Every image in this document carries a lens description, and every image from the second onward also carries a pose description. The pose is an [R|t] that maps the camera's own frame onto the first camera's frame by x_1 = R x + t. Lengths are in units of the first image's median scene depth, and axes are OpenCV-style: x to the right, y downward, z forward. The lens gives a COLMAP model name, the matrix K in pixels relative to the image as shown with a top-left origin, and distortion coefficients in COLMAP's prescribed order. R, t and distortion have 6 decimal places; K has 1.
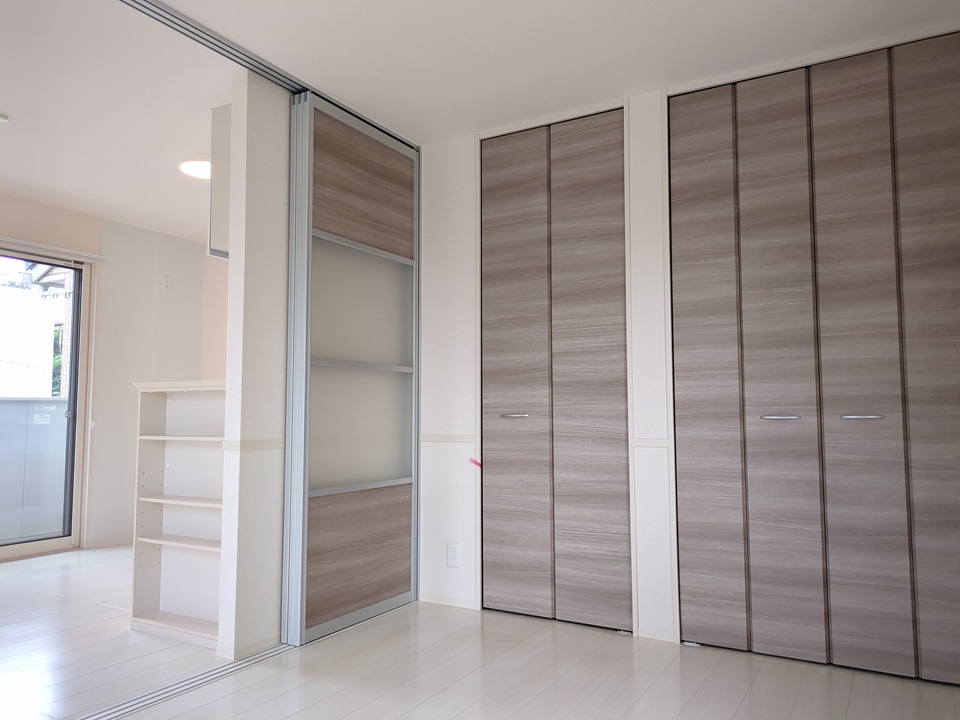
lens RADIAL K [[719.6, 0, 477.4], [0, 719.6, 364.2], [0, 0, 1]] dist [0.024266, -0.014120]
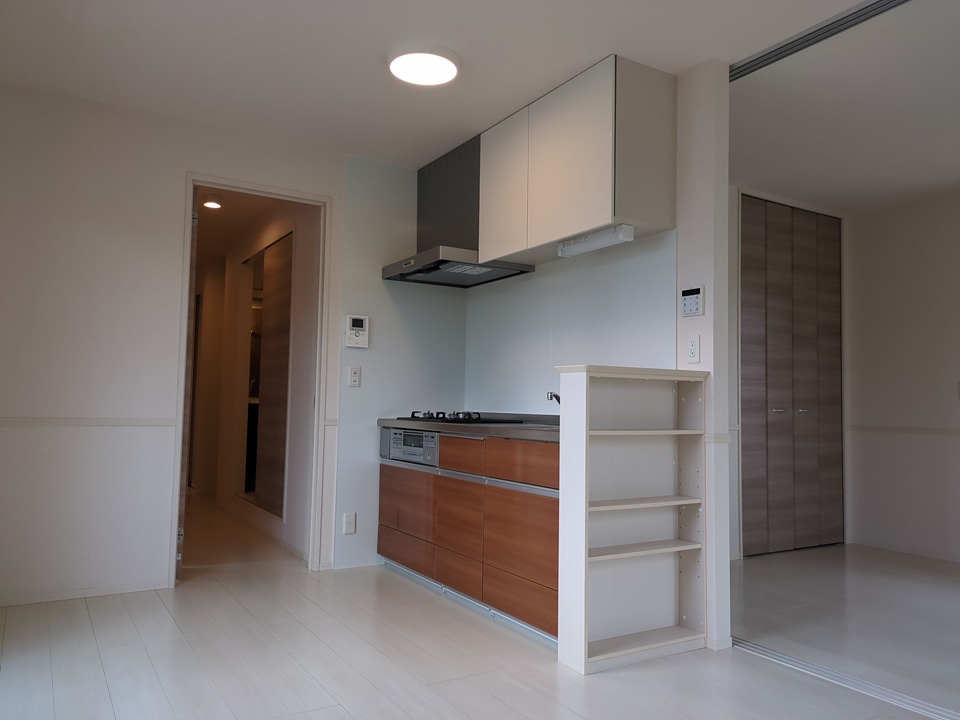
lens RADIAL K [[719.6, 0, 483.2], [0, 719.6, 363.6], [0, 0, 1]] dist [0.024266, -0.014120]
pose [[0.456656, 0.058012, 0.887750, -1.368954], [-0.084031, 0.996223, -0.021876, 0.058005], [-0.885666, -0.064609, 0.459806, 0.827787]]
